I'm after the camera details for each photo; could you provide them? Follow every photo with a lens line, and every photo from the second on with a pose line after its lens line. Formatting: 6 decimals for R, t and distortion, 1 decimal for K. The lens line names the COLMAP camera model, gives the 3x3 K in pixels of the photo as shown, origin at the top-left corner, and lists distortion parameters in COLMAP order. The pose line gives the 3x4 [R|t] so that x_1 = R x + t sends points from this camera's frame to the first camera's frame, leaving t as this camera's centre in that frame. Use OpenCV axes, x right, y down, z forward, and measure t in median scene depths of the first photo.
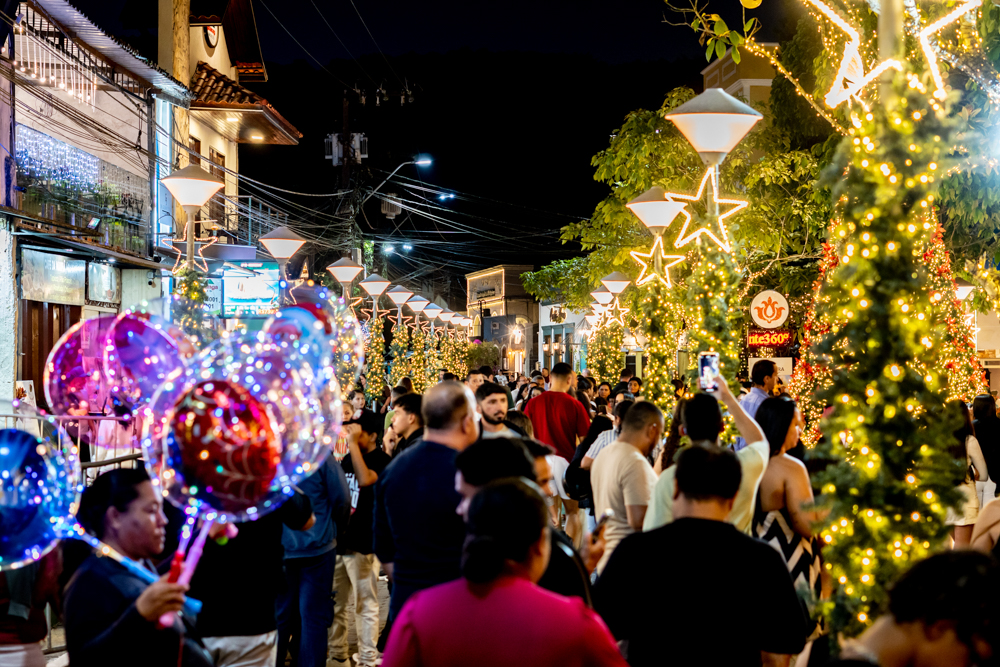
lens RADIAL K [[2214.1, 0, 500.0], [0, 2214.1, 333.5], [0, 0, 1]] dist [-0.020906, 0.123725]
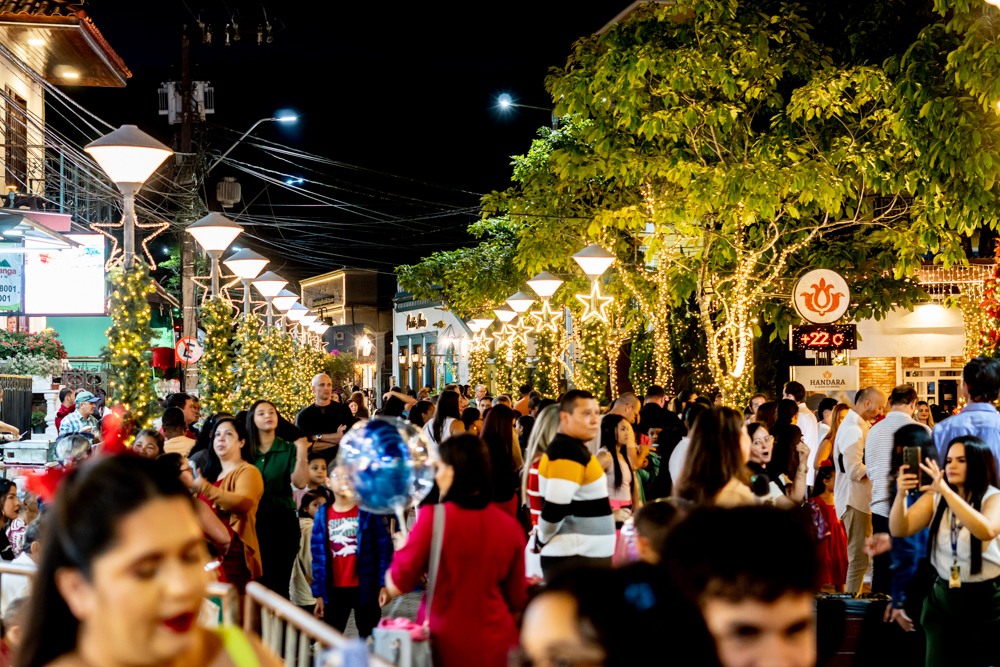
lens RADIAL K [[2214.1, 0, 500.0], [0, 2214.1, 333.5], [0, 0, 1]] dist [-0.020906, 0.123725]
pose [[0.996355, -0.005523, 0.085127, -0.026775], [0.006096, 0.999961, -0.006468, 0.003320], [-0.085088, 0.006963, 0.996349, 0.223267]]
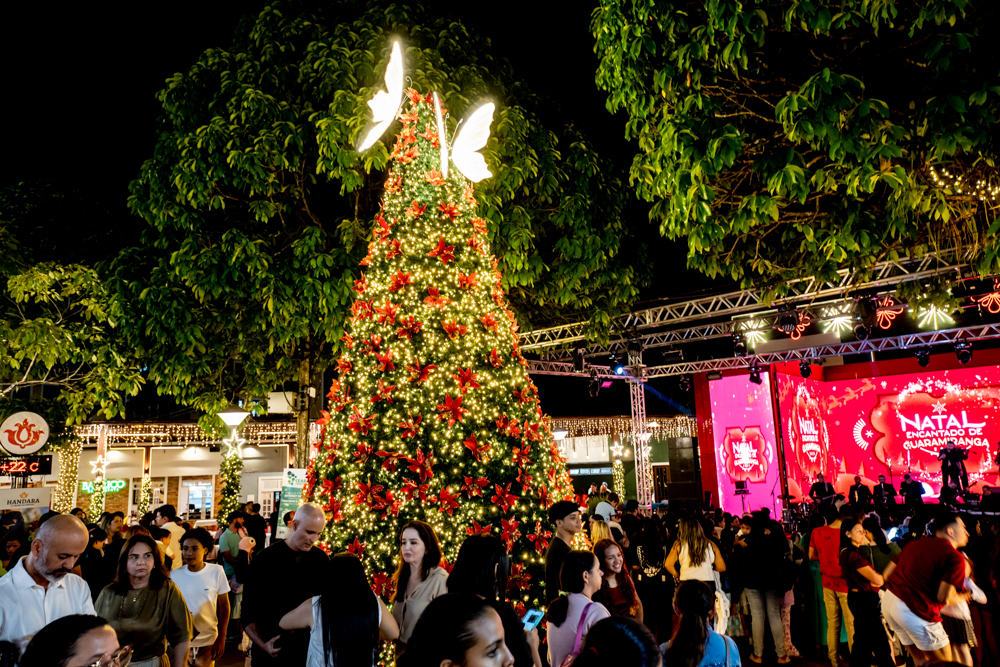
lens RADIAL K [[759.5, 0, 500.0], [0, 759.5, 333.5], [0, 0, 1]] dist [0.074796, 0.001394]
pose [[0.633340, 0.118477, 0.764751, -0.002062], [0.018876, 0.985552, -0.168317, 0.004441], [-0.773644, 0.121037, 0.621953, 0.457186]]
